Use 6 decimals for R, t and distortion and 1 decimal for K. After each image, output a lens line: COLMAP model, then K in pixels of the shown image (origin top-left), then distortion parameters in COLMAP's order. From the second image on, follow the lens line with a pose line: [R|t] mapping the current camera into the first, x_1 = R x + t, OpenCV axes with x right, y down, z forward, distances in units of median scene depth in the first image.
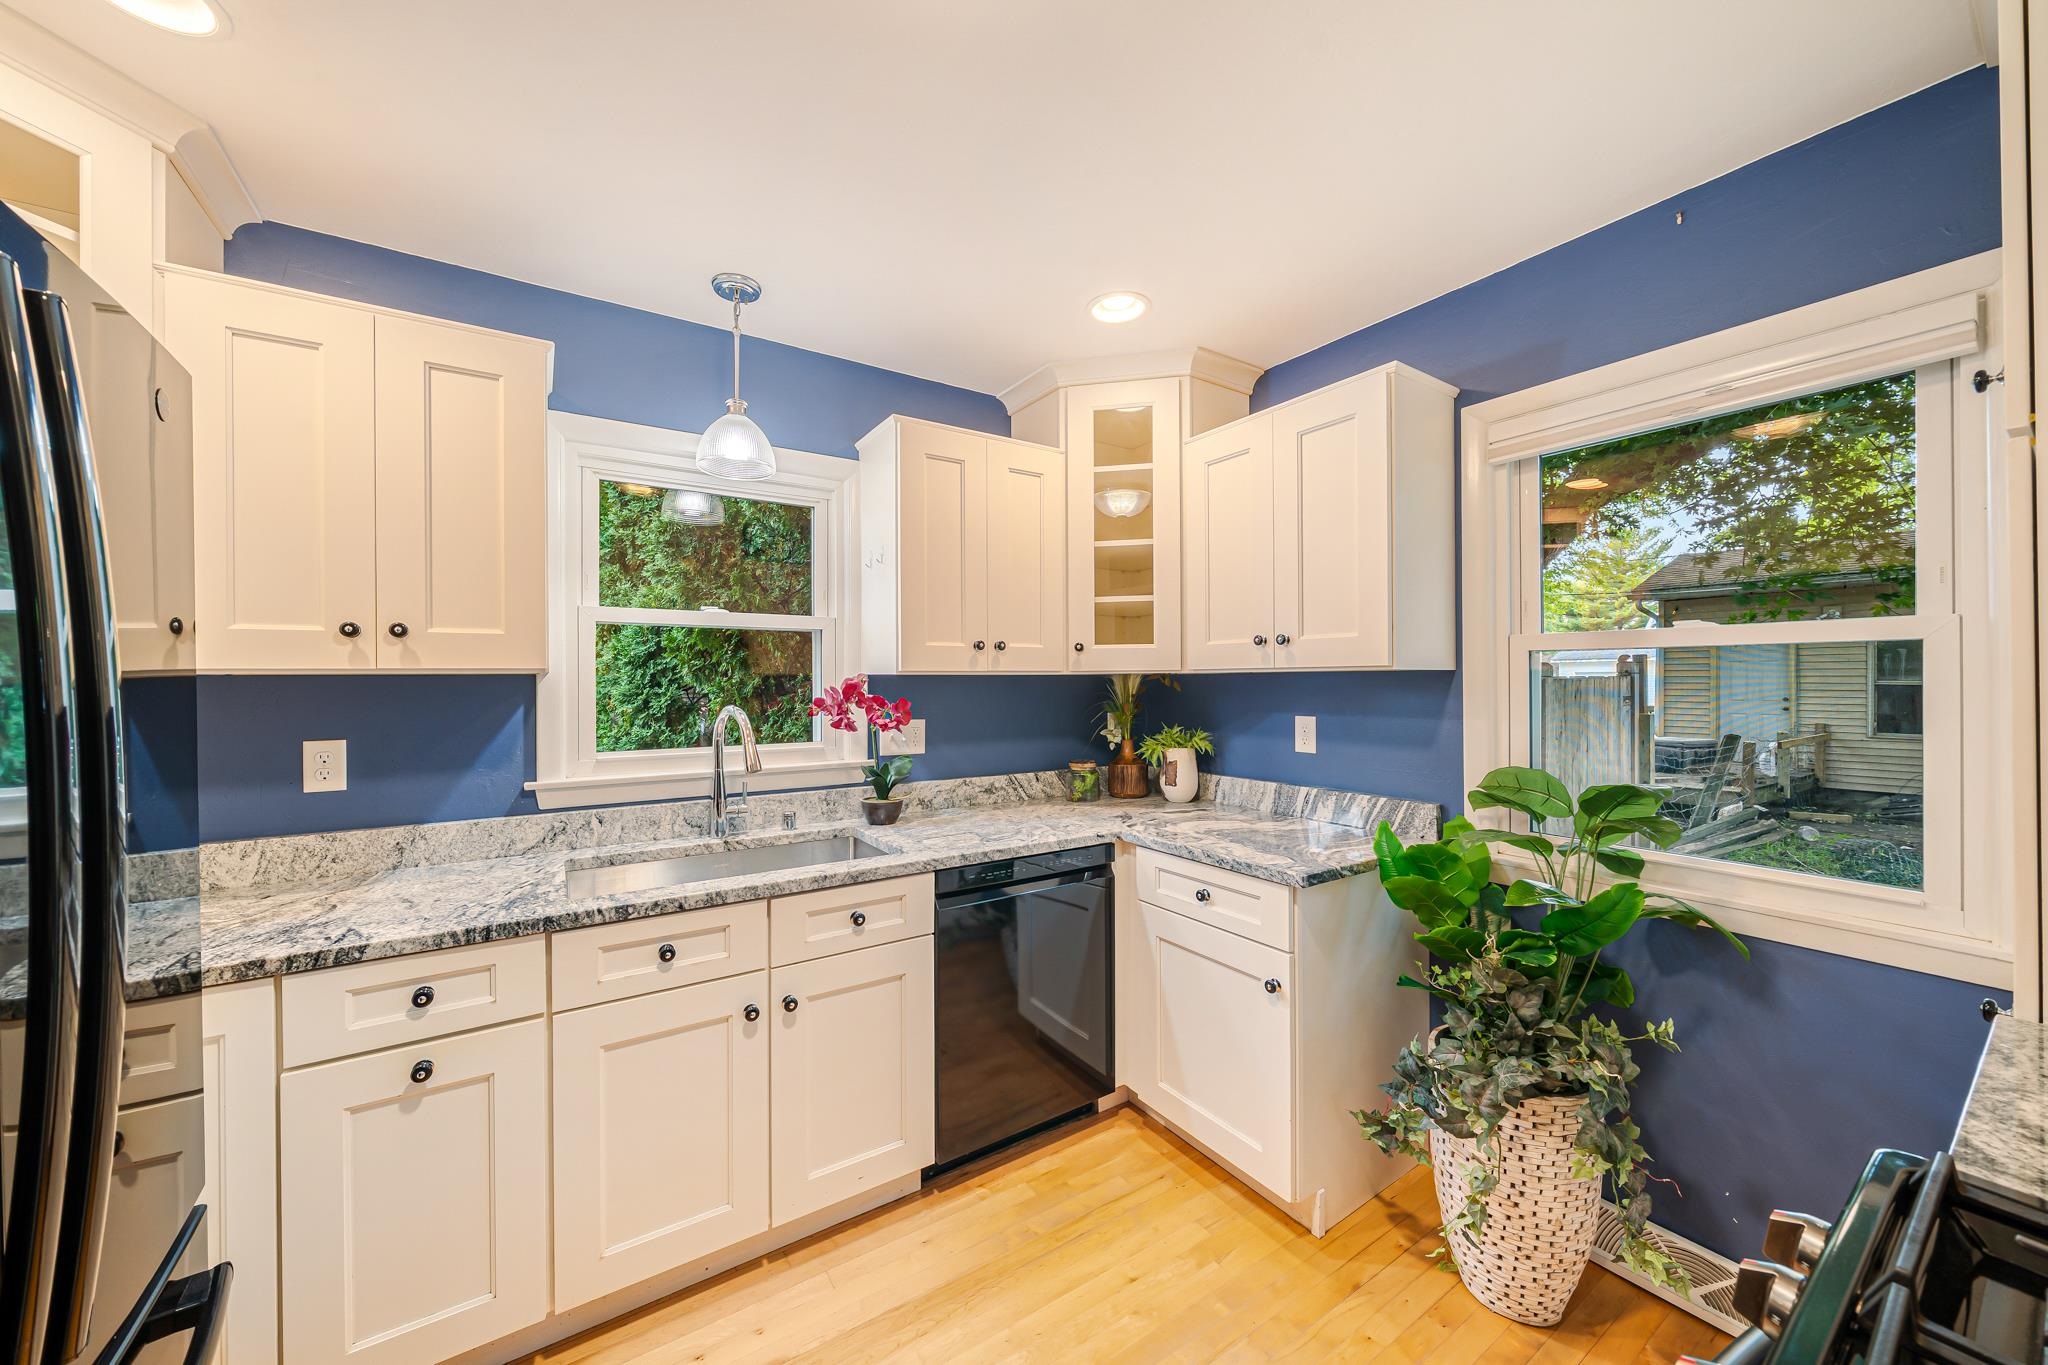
lens RADIAL K [[718.7, 0, 1015.9], [0, 718.7, 681.7], [0, 0, 1]] dist [-0.005352, 0.000188]
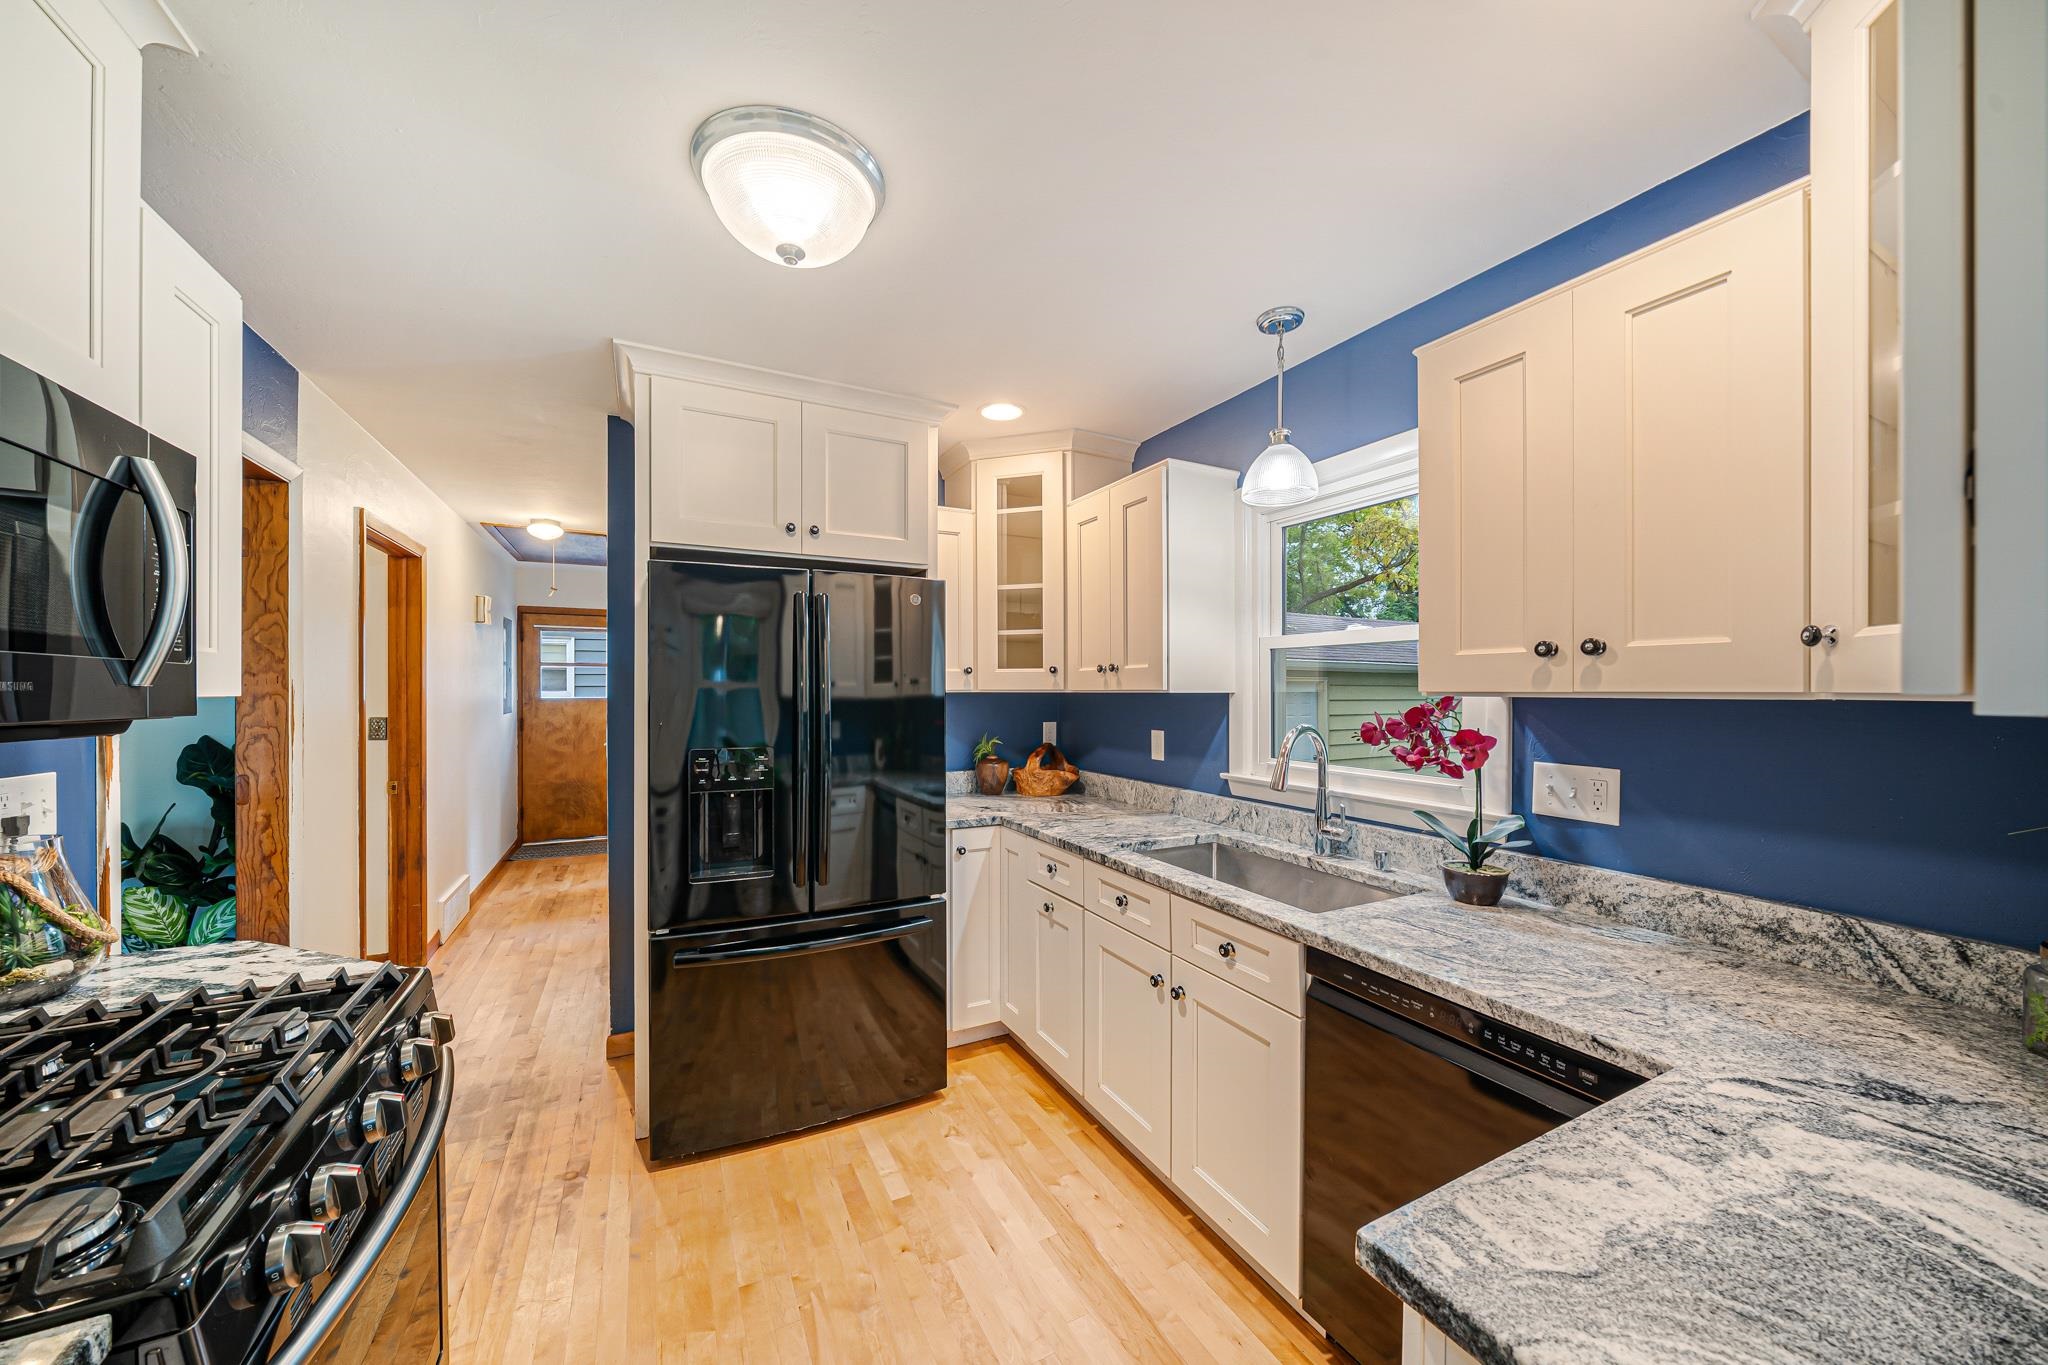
lens RADIAL K [[718.7, 0, 1023.5], [0, 718.7, 697.0], [0, 0, 1]] dist [-0.005352, 0.000188]
pose [[-0.093200, 0.016178, -0.995516, 0.649341], [-0.003670, 0.999856, 0.016592, -0.021414], [0.995641, 0.005200, -0.093127, 0.696104]]
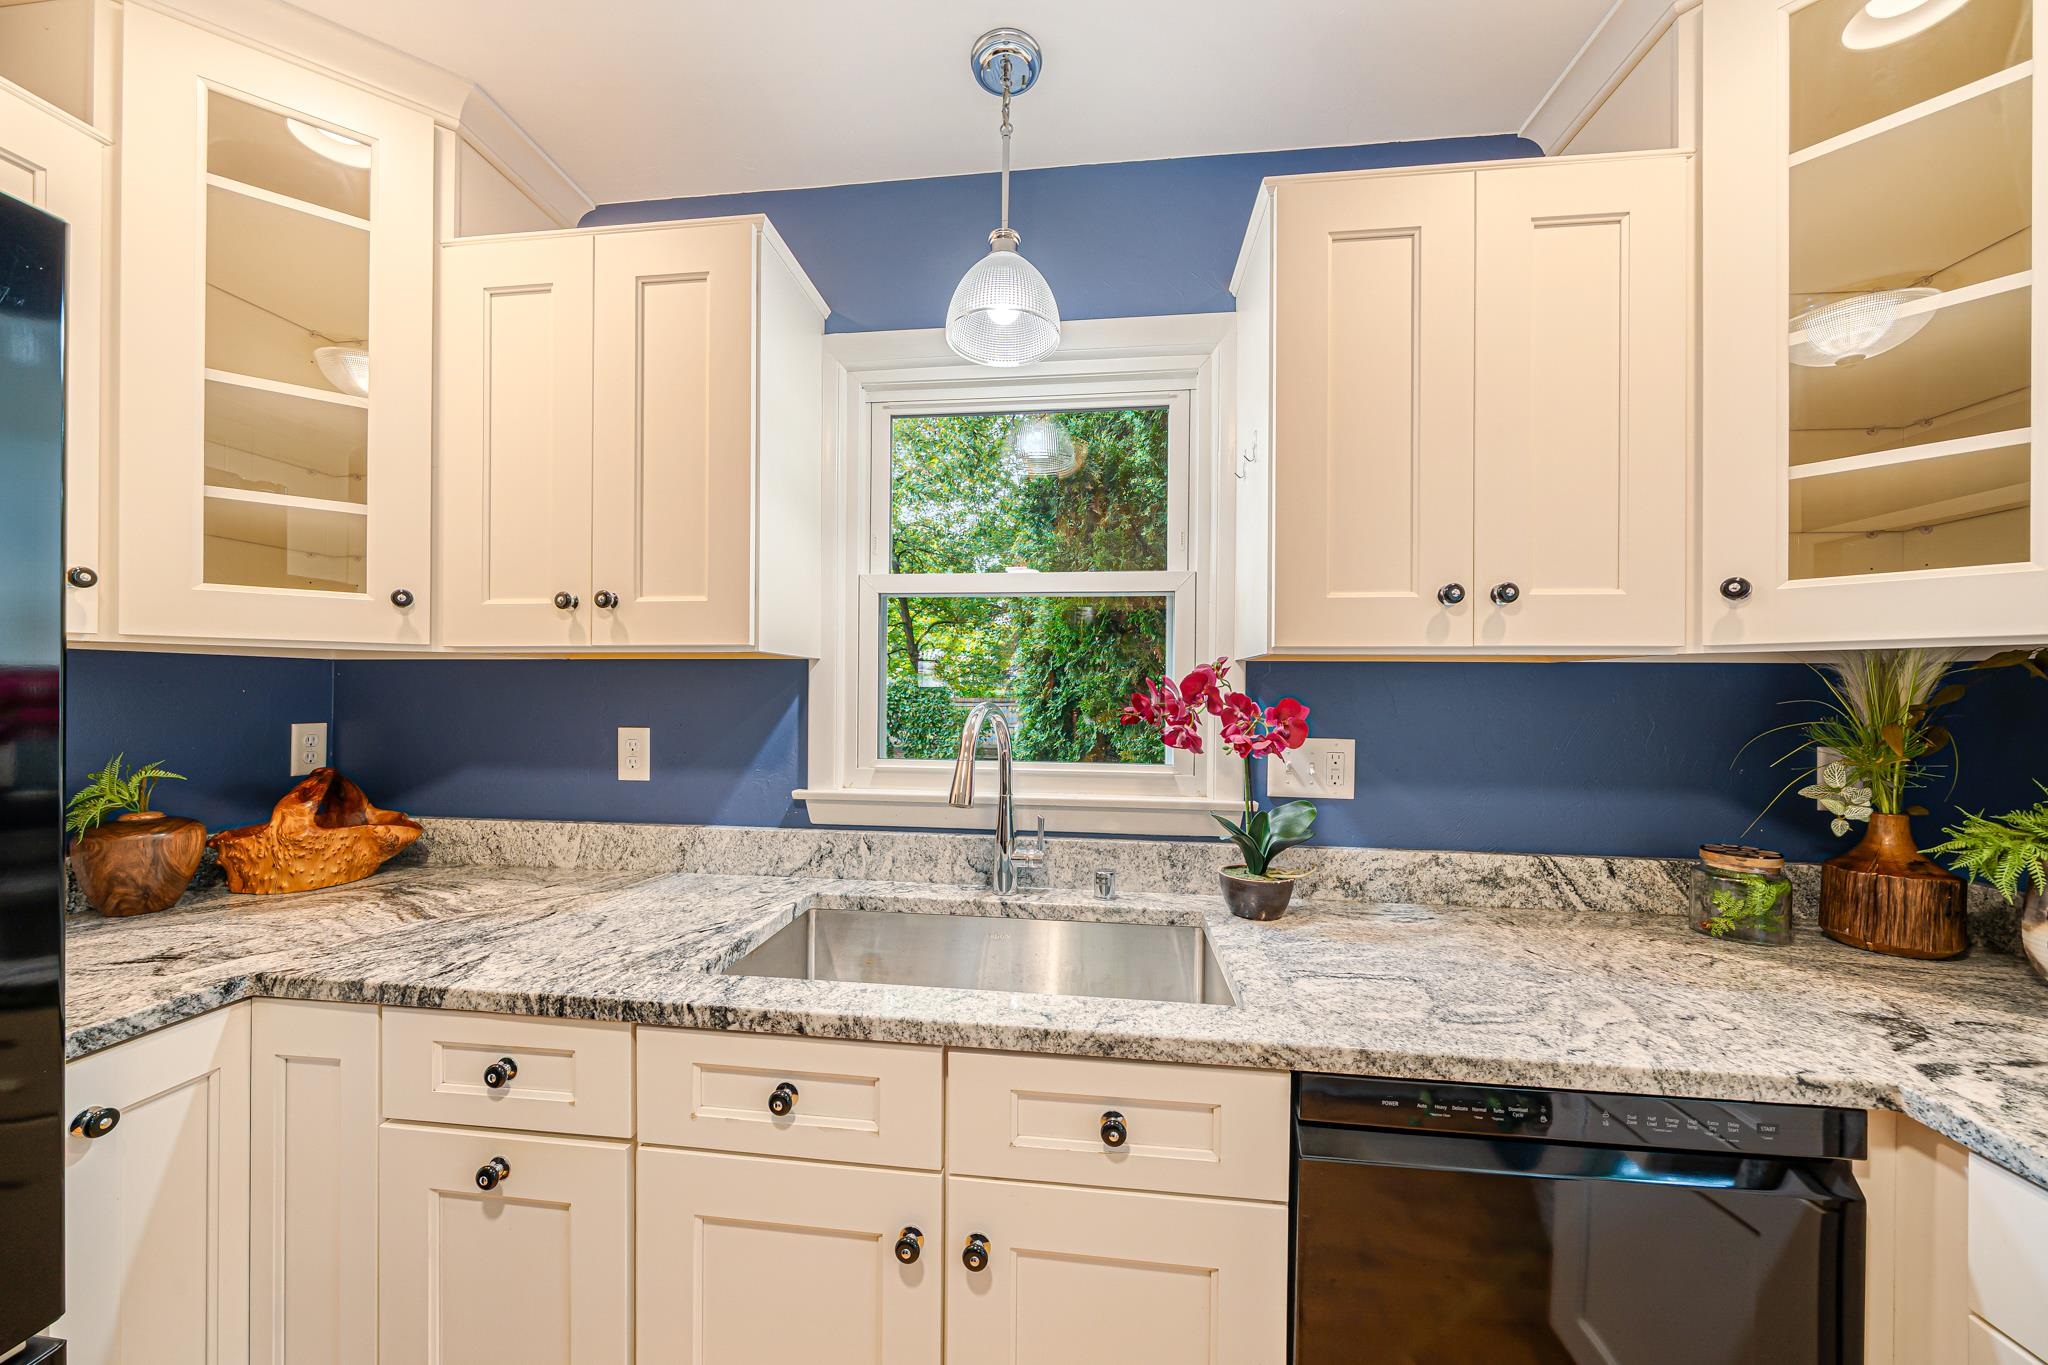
lens RADIAL K [[718.7, 0, 1014.6], [0, 718.7, 690.7], [0, 0, 1]] dist [-0.005352, 0.000188]
pose [[0.768596, 0.010243, -0.639652, 0.037895], [-0.013374, 0.999911, -0.000059, 0.021513], [0.639594, 0.008600, 0.768665, 0.484783]]
